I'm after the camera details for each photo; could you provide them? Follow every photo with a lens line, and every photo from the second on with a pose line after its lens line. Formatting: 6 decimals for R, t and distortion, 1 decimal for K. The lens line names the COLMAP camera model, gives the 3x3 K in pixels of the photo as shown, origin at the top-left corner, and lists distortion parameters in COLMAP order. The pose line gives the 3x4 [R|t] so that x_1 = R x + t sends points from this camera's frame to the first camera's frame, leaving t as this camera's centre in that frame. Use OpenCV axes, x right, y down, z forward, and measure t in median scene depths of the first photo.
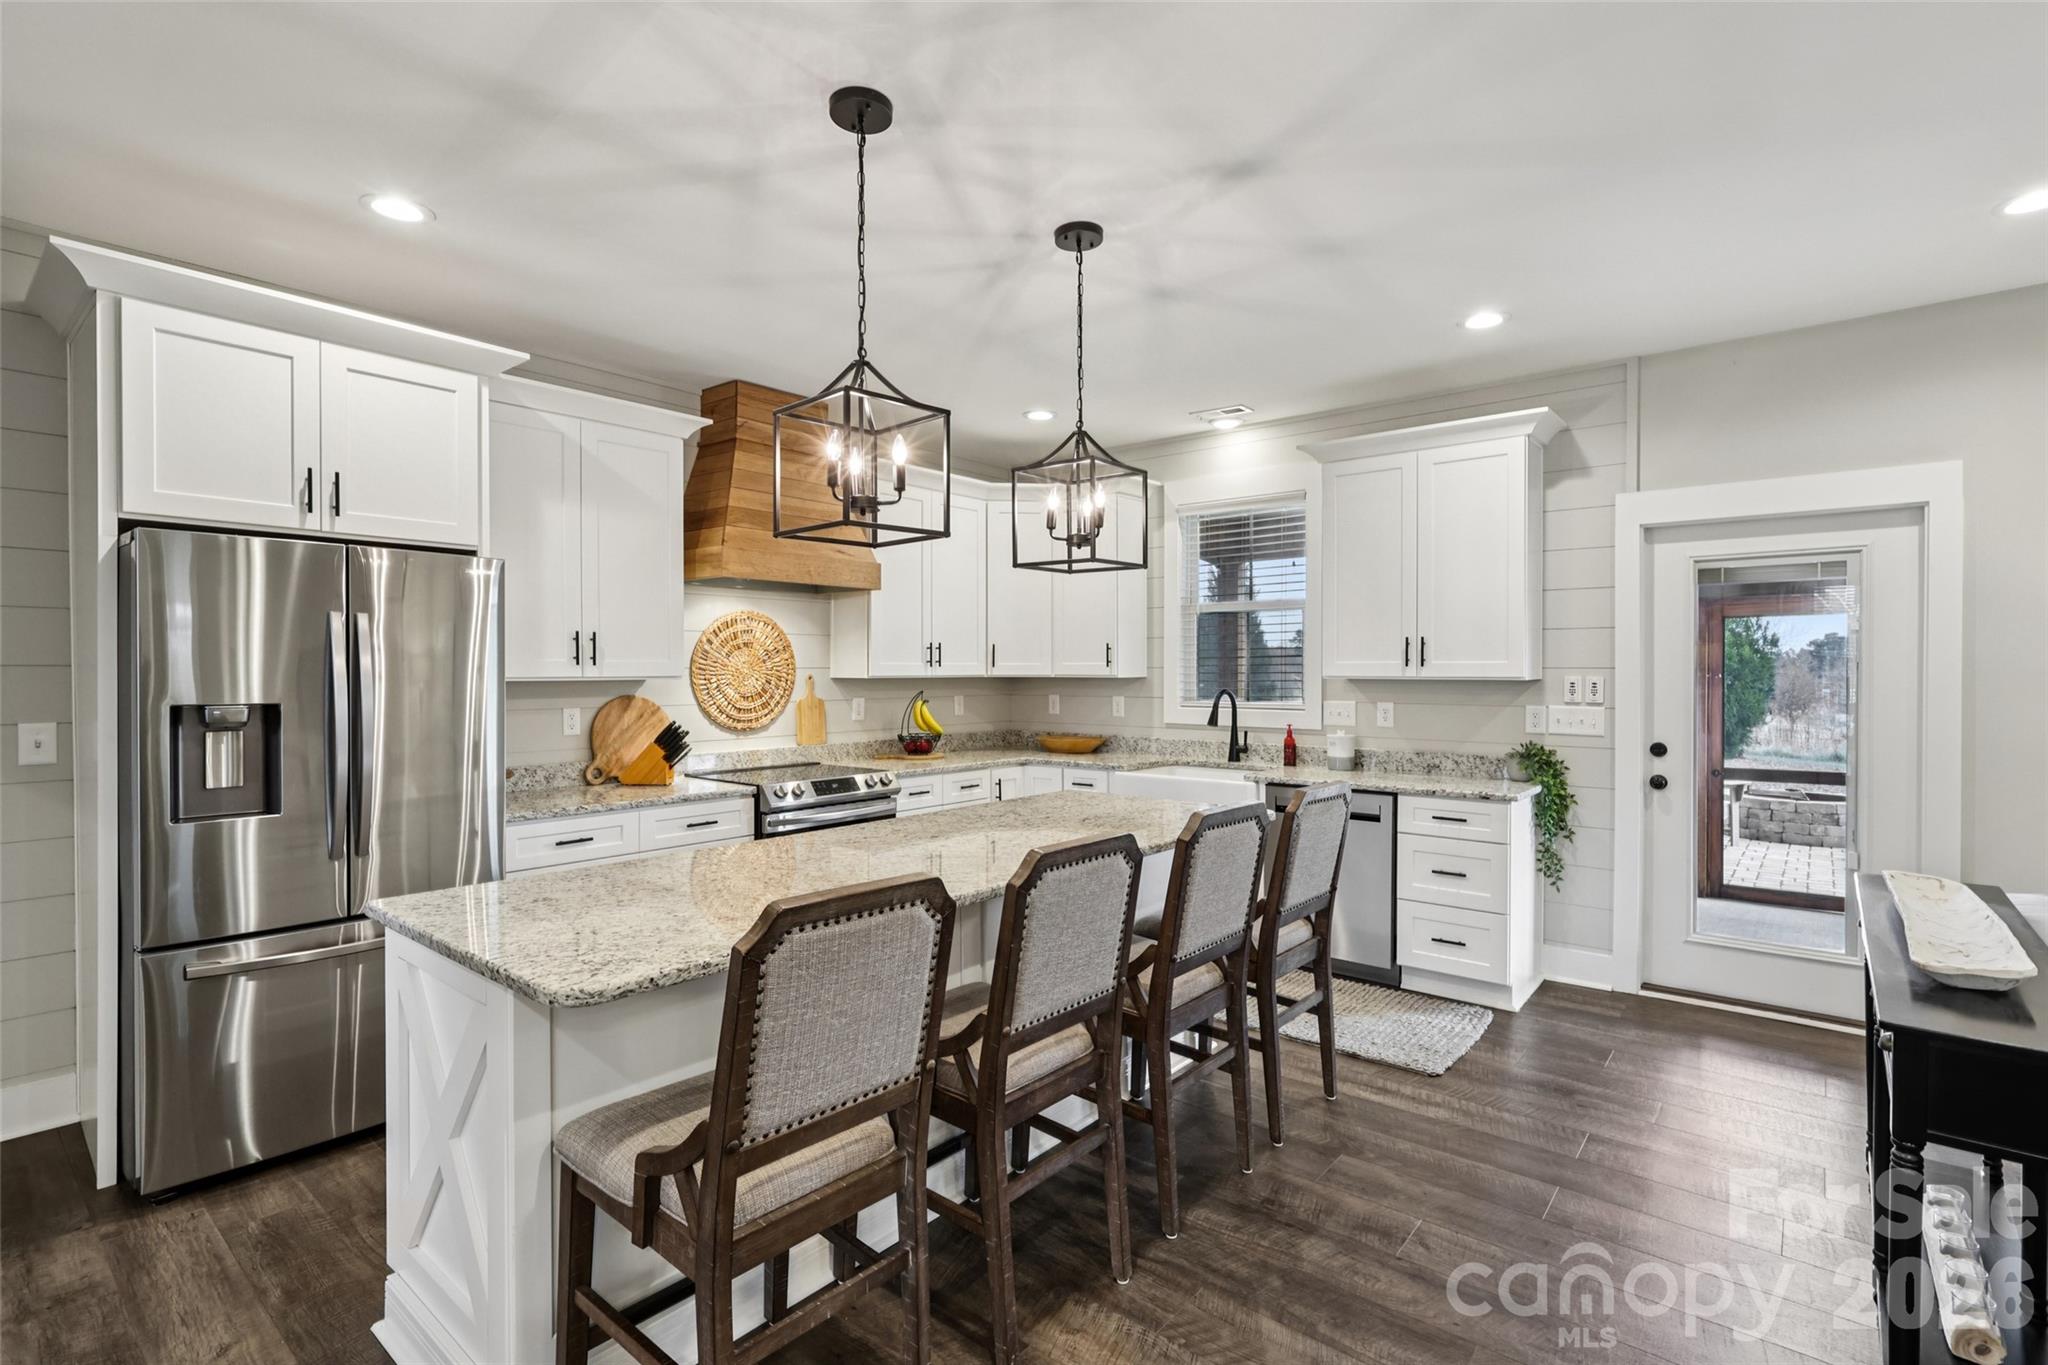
lens RADIAL K [[961.5, 0, 1018.3], [0, 961.5, 676.2], [0, 0, 1]] dist [-0.003174, 0.001610]
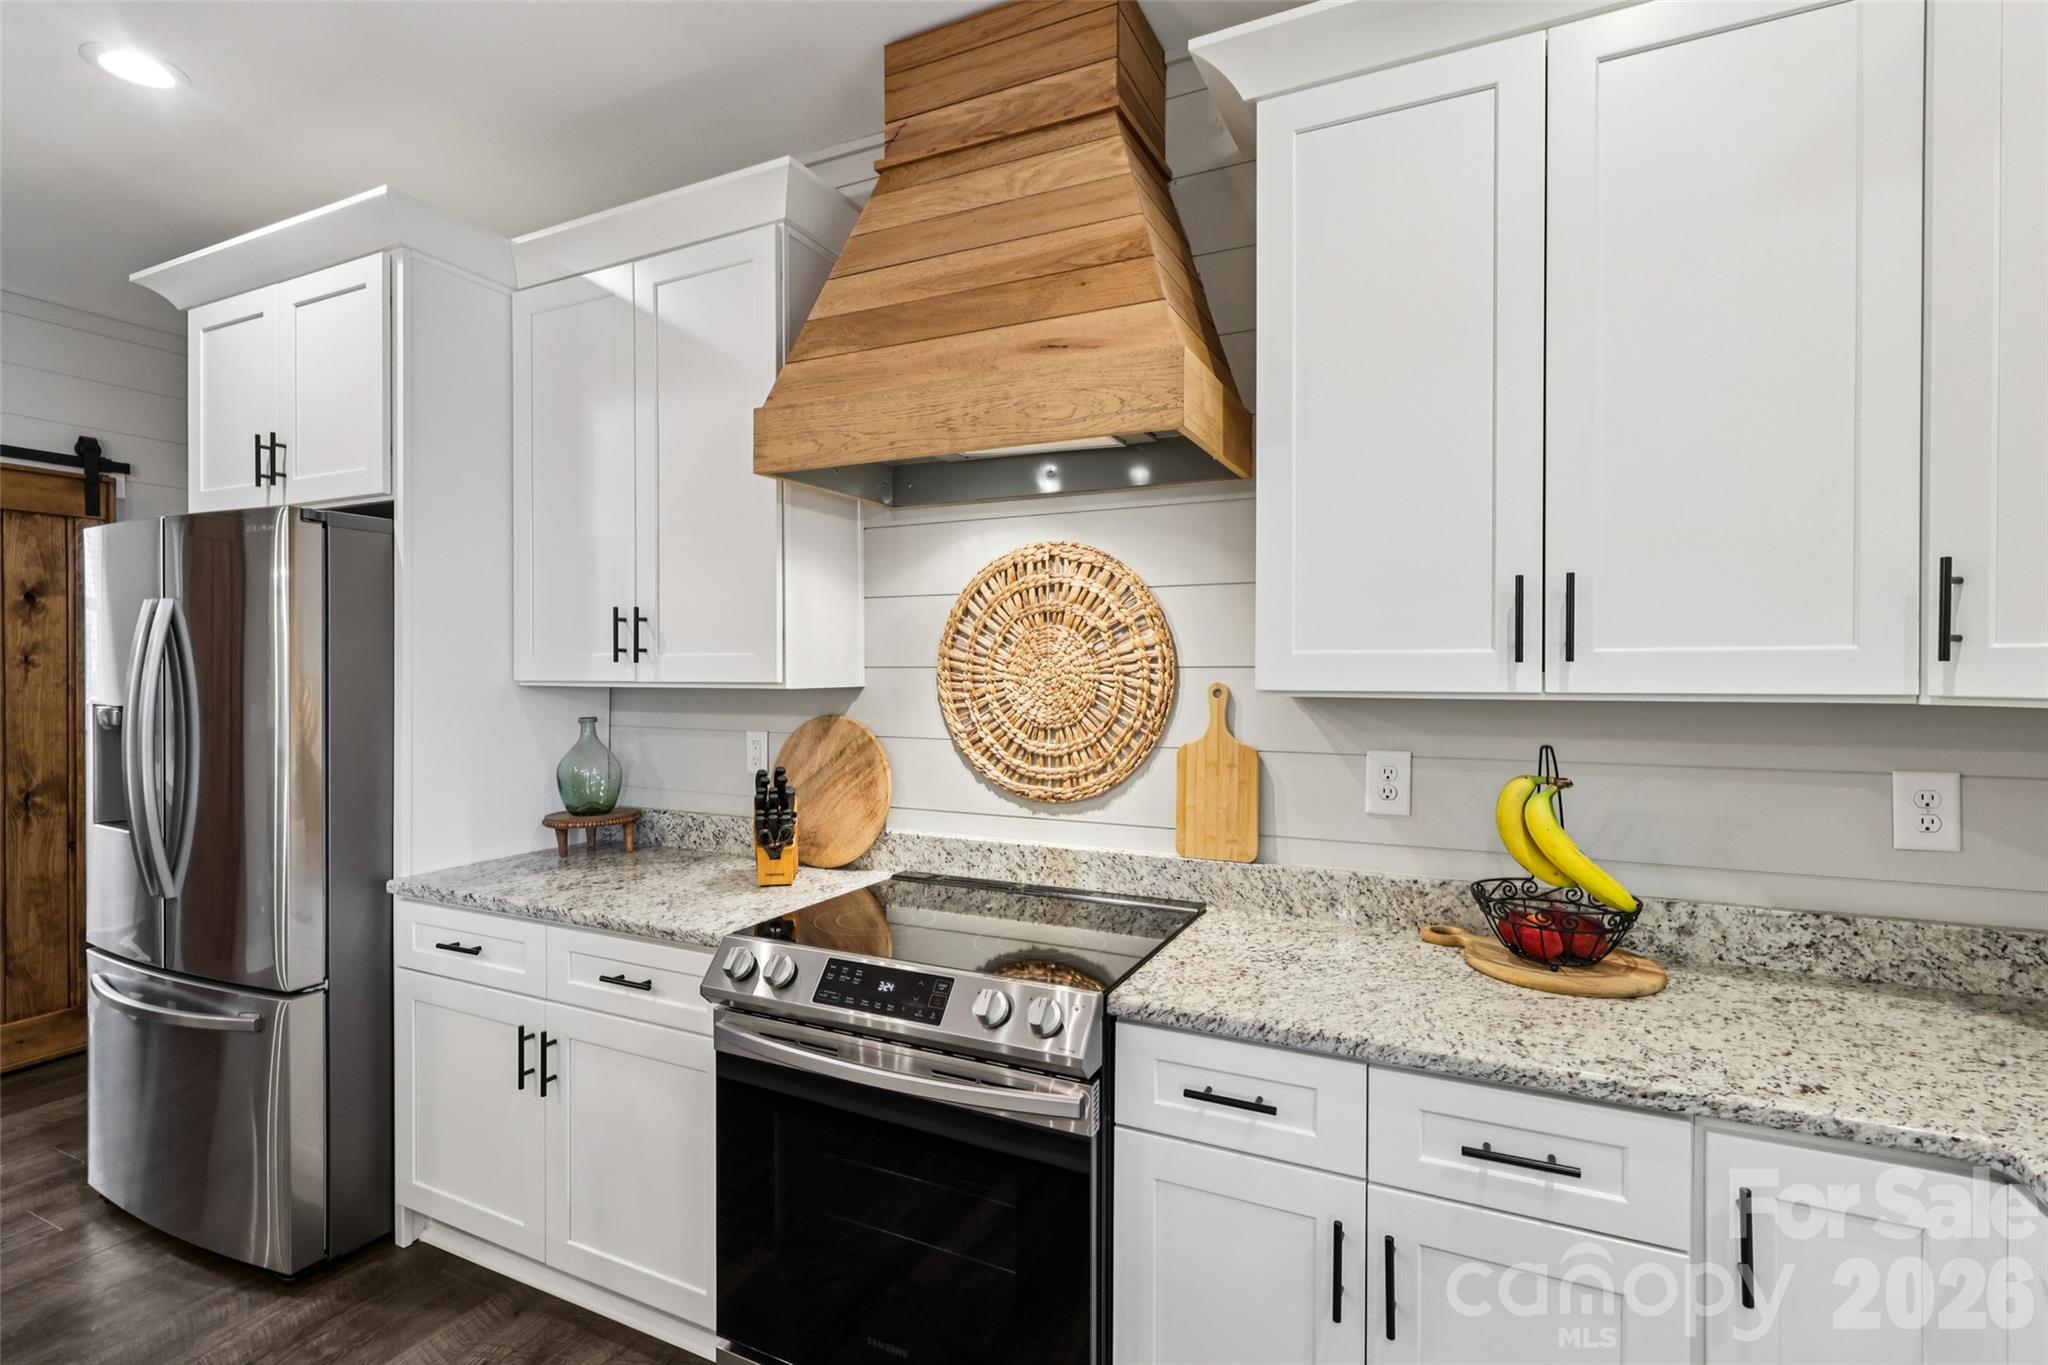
lens RADIAL K [[961.5, 0, 1022.9], [0, 961.5, 681.0], [0, 0, 1]] dist [-0.003174, 0.001610]
pose [[0.243053, 0.011720, -0.969942, 0.162415], [-0.008338, 0.999915, 0.009993, -0.006381], [0.969977, 0.005659, 0.243130, 0.884525]]
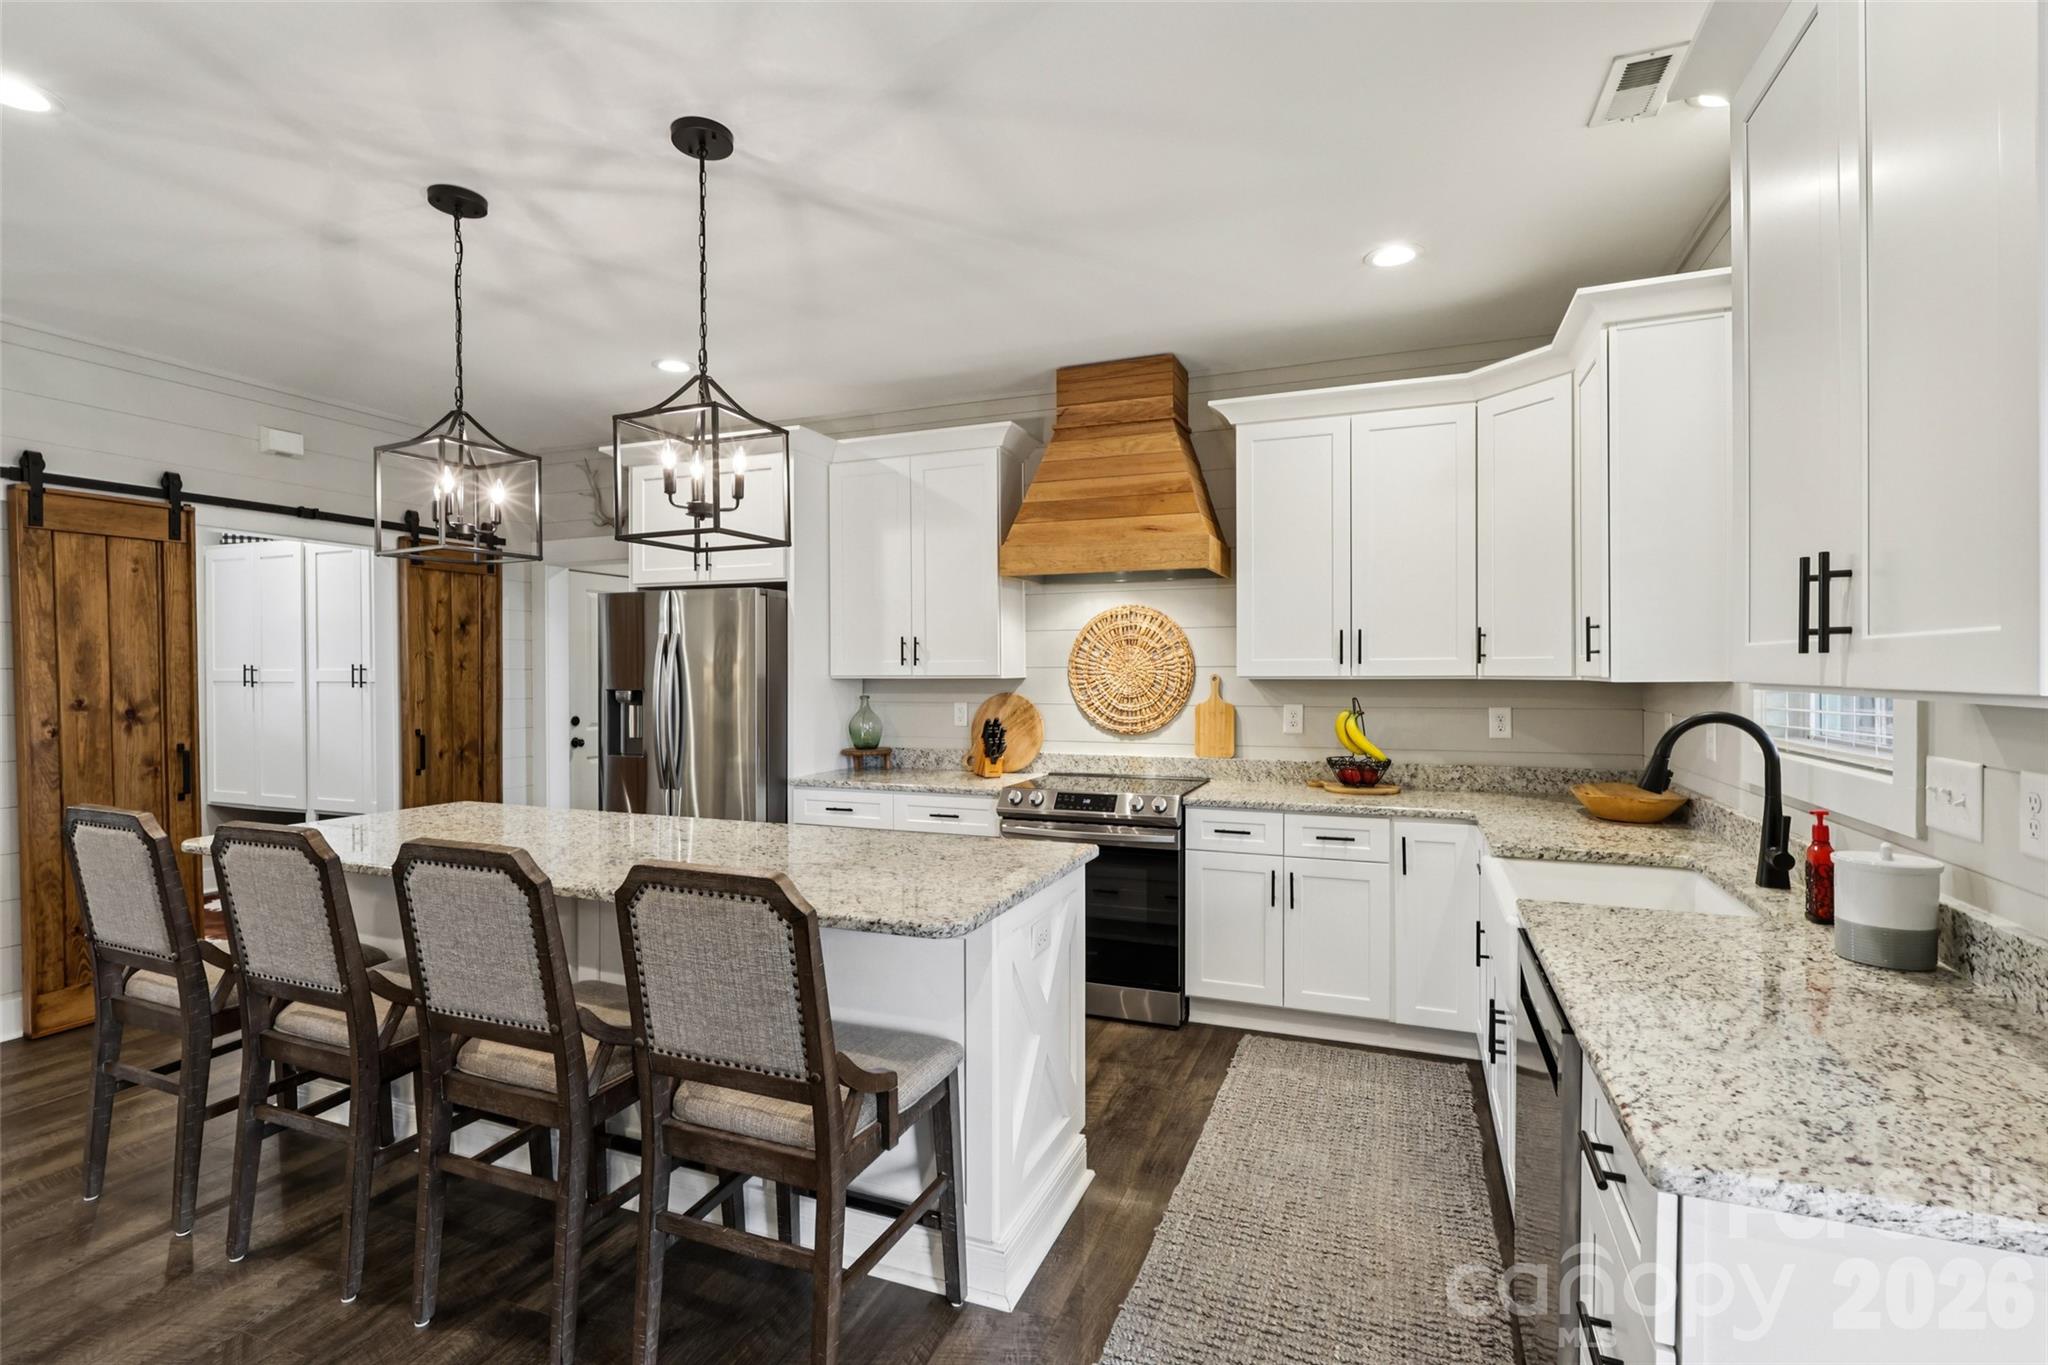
lens RADIAL K [[961.5, 0, 1022.5], [0, 961.5, 682.9], [0, 0, 1]] dist [-0.003174, 0.001610]
pose [[0.312196, 0.011279, -0.949951, 0.571757], [-0.003658, 0.999936, 0.010671, -0.002696], [0.950011, 0.000143, 0.312217, 0.618031]]
